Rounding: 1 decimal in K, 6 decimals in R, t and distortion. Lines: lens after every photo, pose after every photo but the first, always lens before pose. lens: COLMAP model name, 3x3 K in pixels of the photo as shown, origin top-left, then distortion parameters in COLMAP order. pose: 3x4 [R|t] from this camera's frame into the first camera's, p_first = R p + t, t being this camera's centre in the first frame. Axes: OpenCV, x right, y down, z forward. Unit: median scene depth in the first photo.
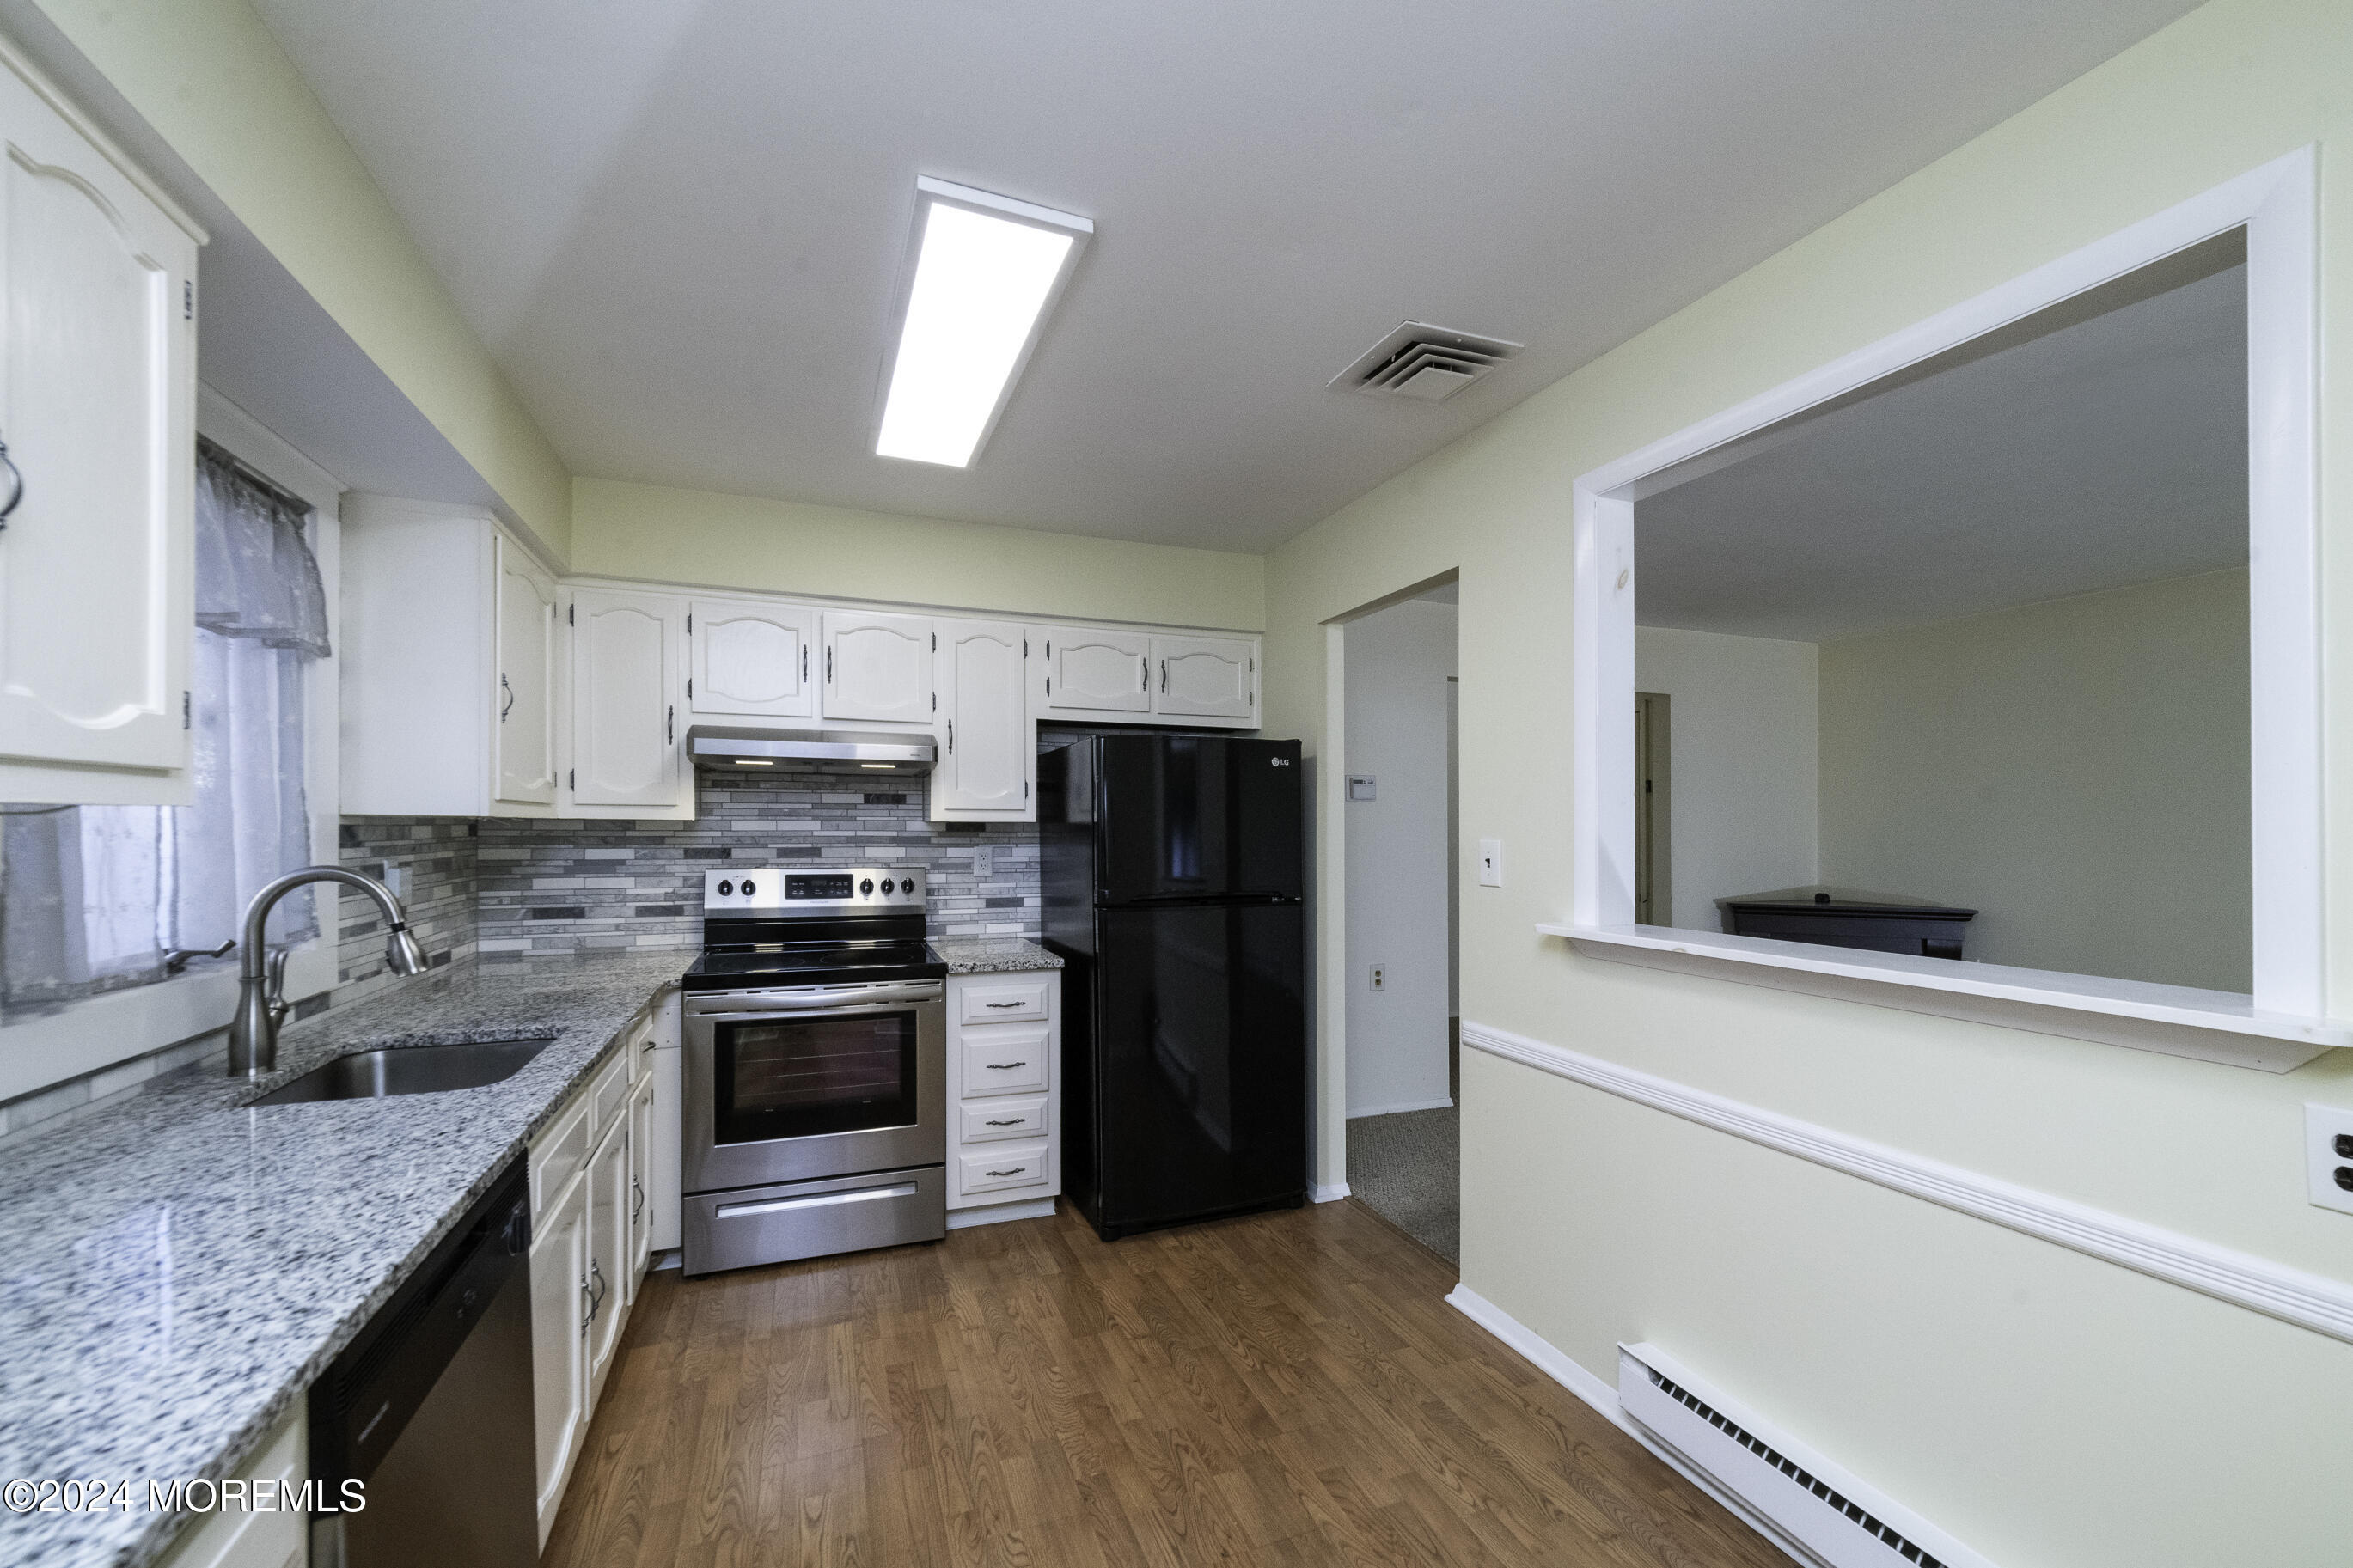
lens RADIAL K [[870.3, 0, 1141.2], [0, 870.3, 822.4], [0, 0, 1]] dist [0.000637, 0.000069]
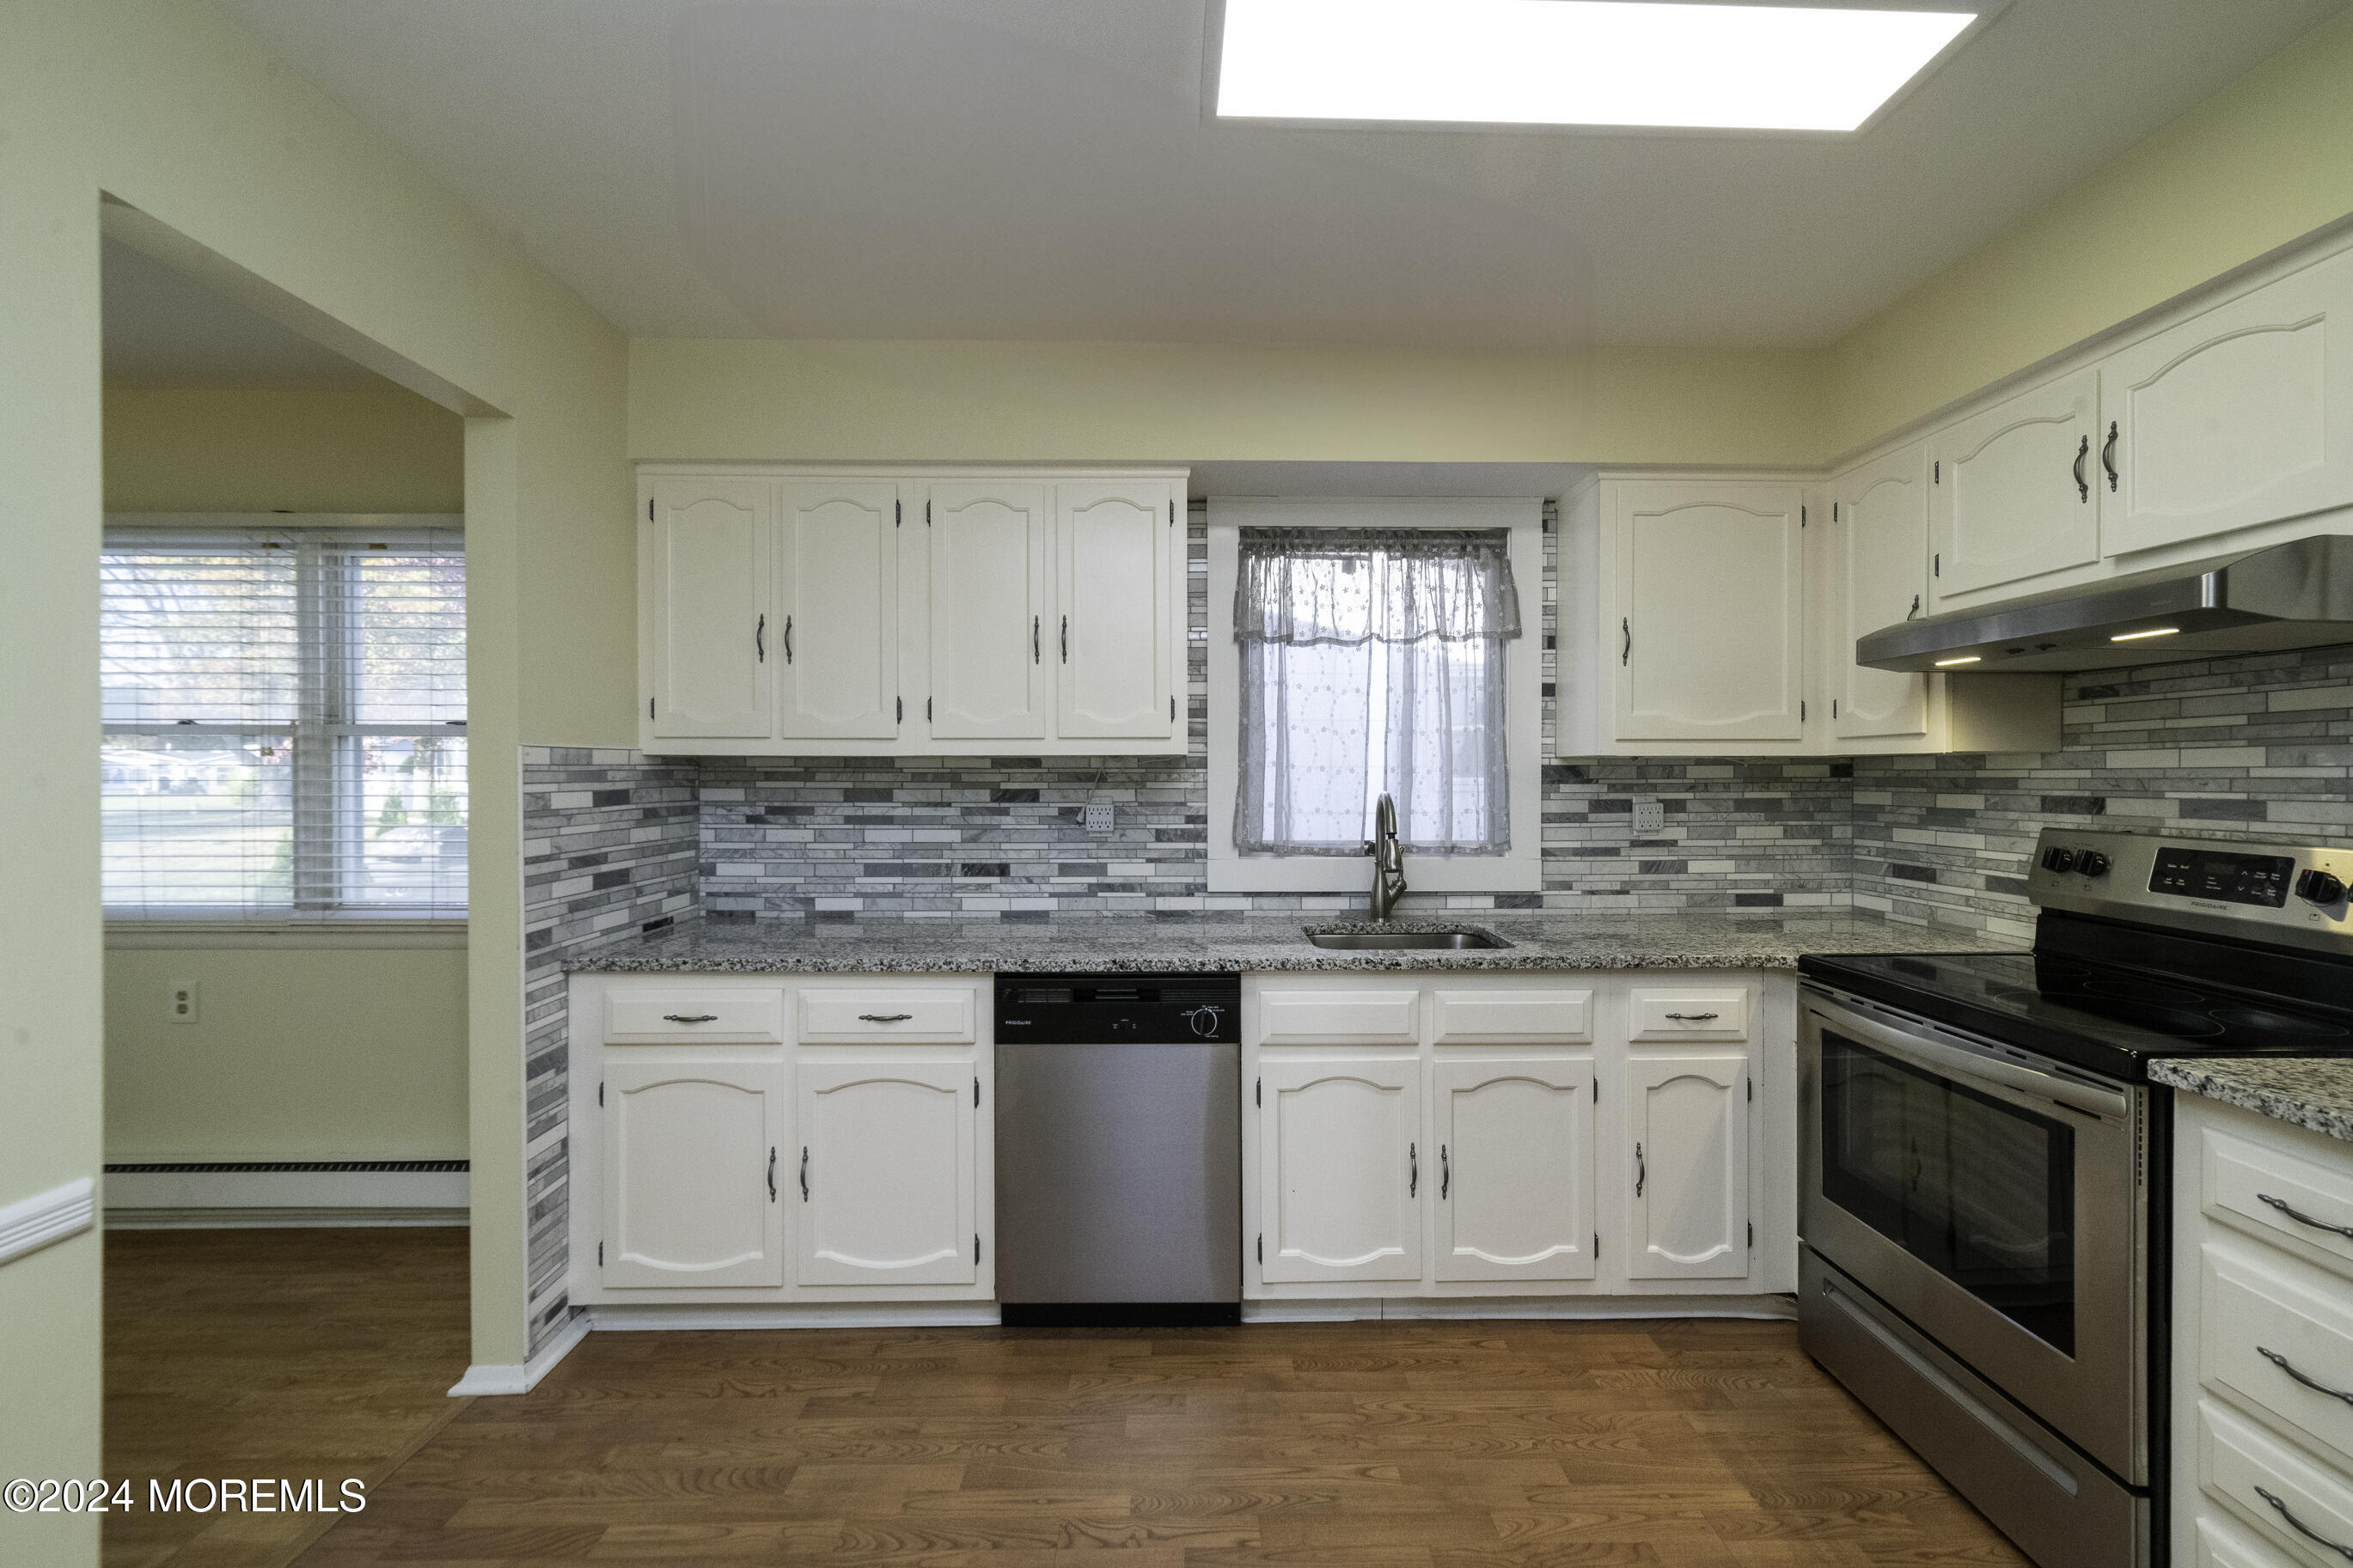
lens RADIAL K [[917.3, 0, 1142.3], [0, 917.3, 778.5], [0, 0, 1]] dist [0.002894, 0.000347]
pose [[-0.332542, -0.000043, -0.943088, 0.370350], [0.003569, 0.999993, -0.001304, 0.015630], [0.943082, -0.003800, -0.332539, 0.613627]]
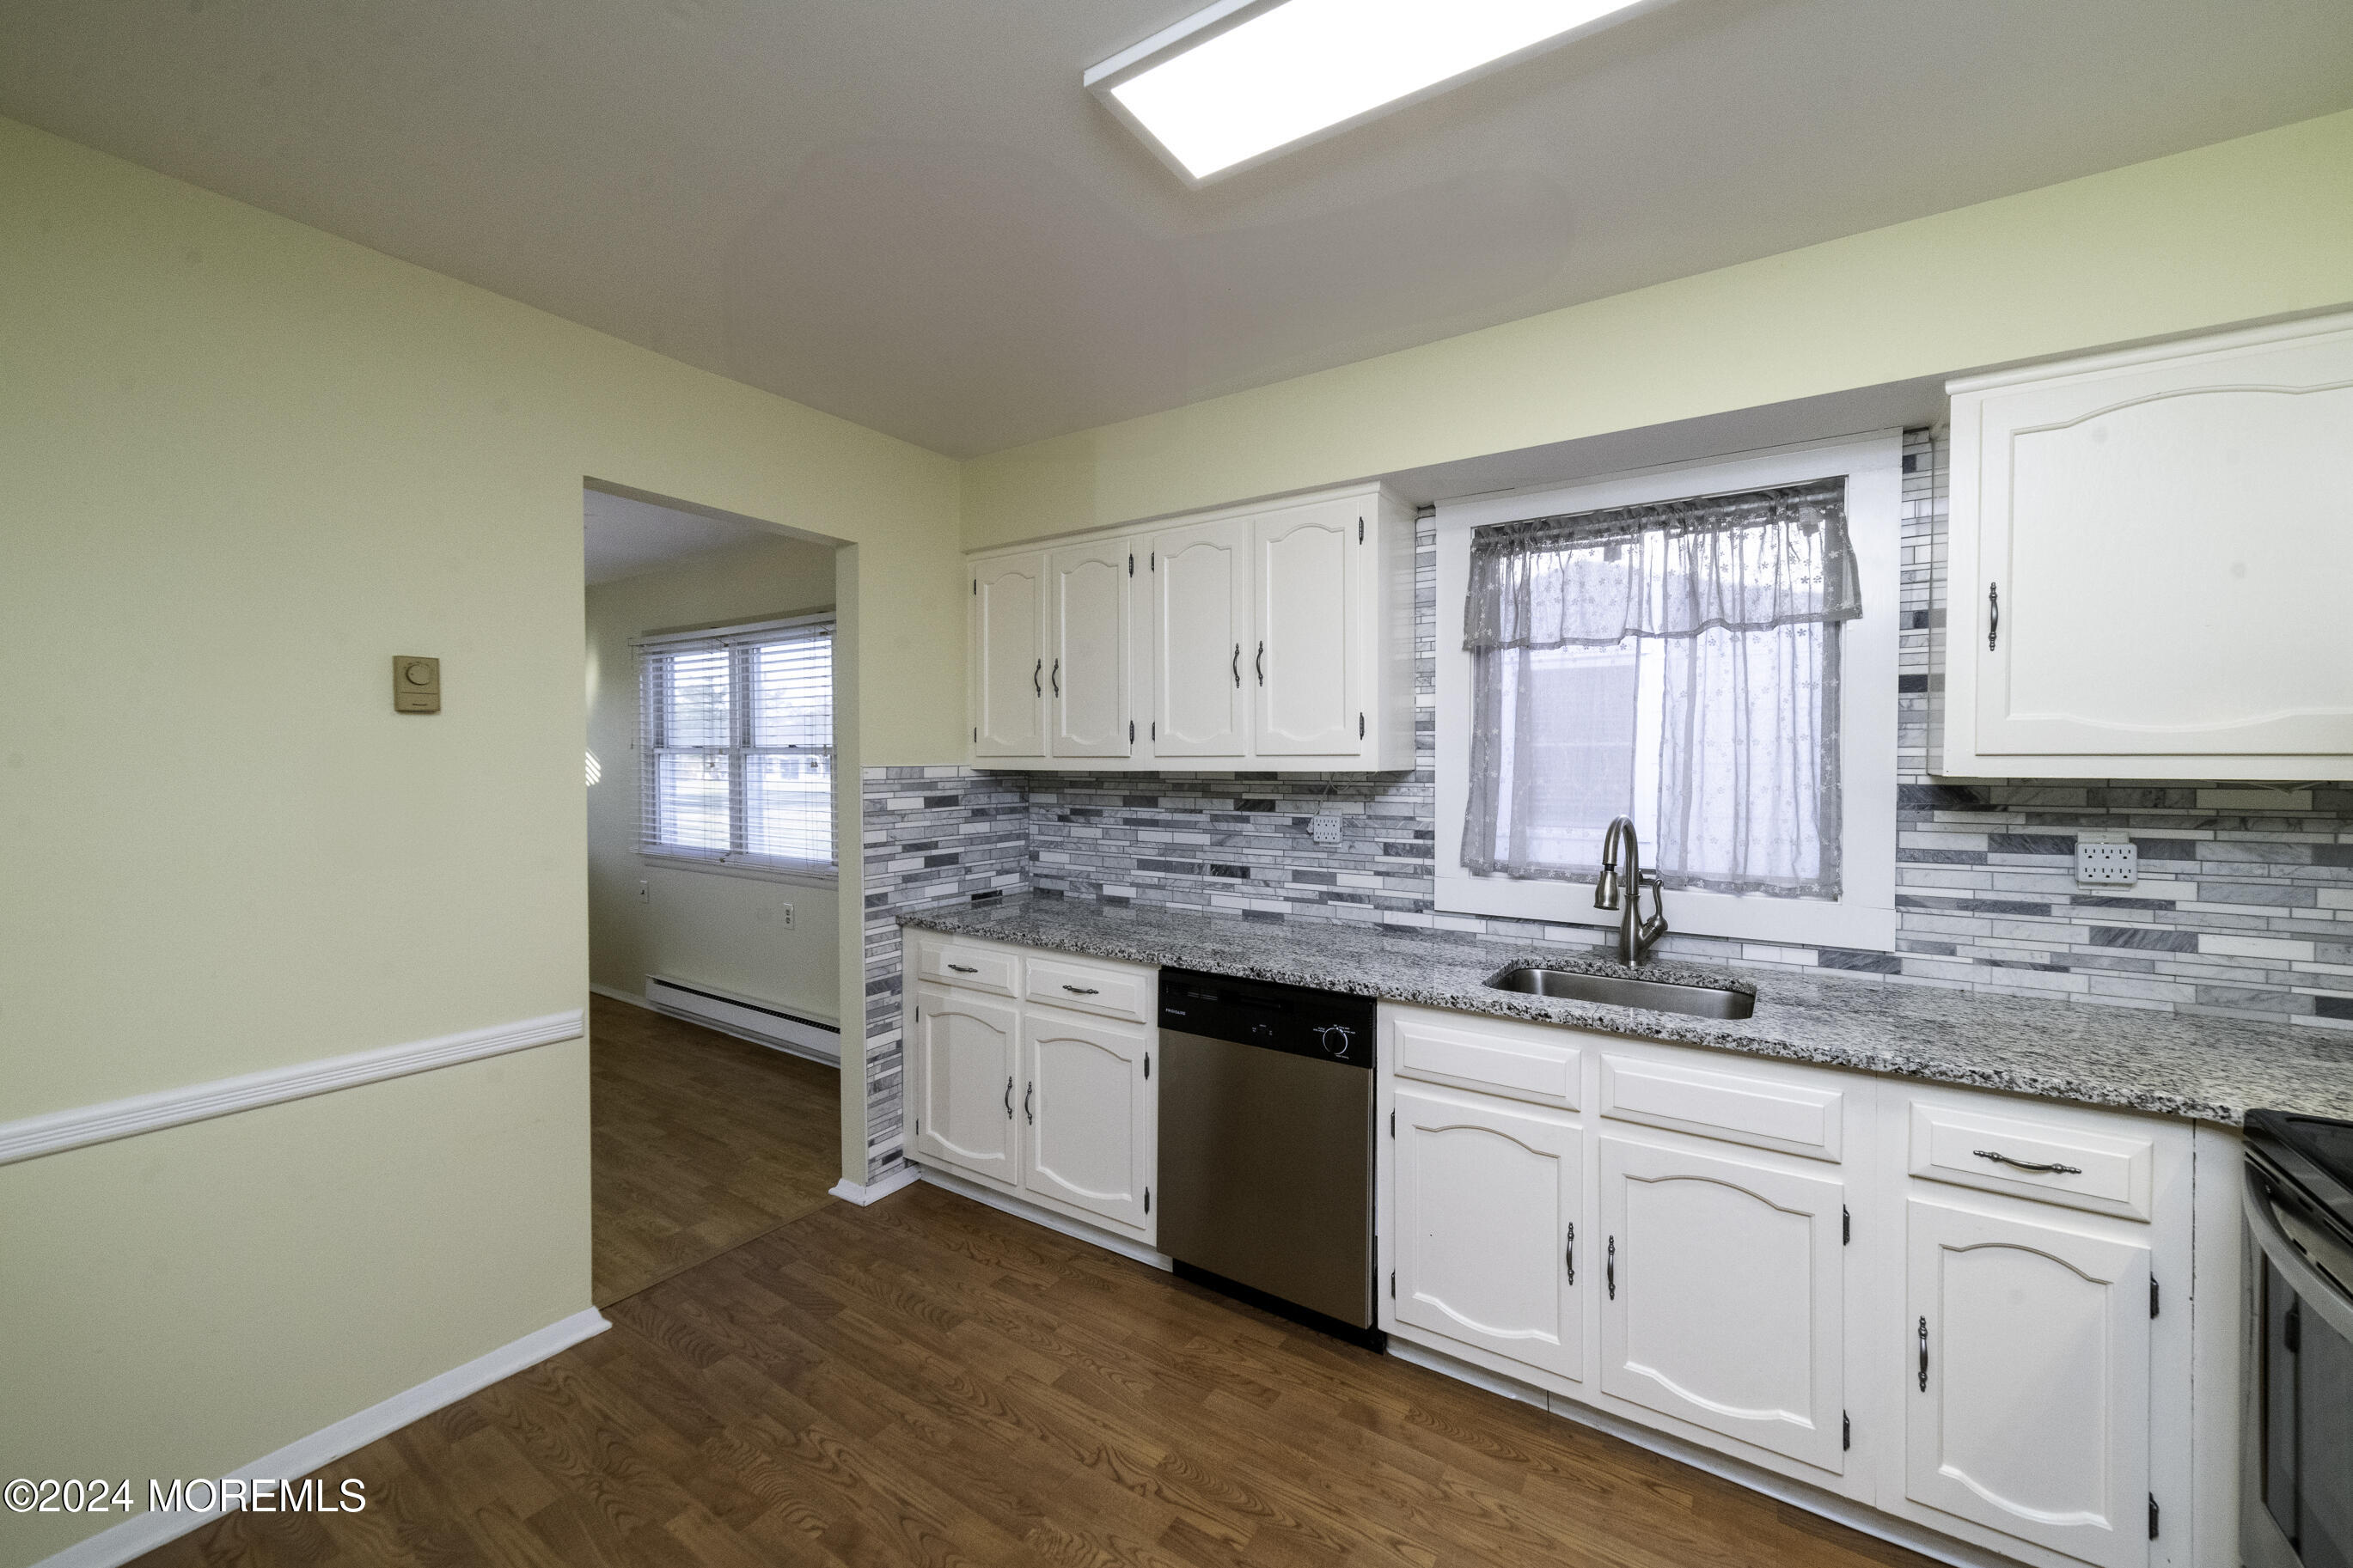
lens RADIAL K [[850.7, 0, 1141.1], [0, 850.7, 774.7], [0, 0, 1]] dist [-0.000876, 0.000220]
pose [[-0.799840, 0.002774, -0.600207, 0.207370], [-0.001964, 0.999972, 0.007238, -0.008489], [0.600210, 0.006968, -0.799812, 0.854766]]
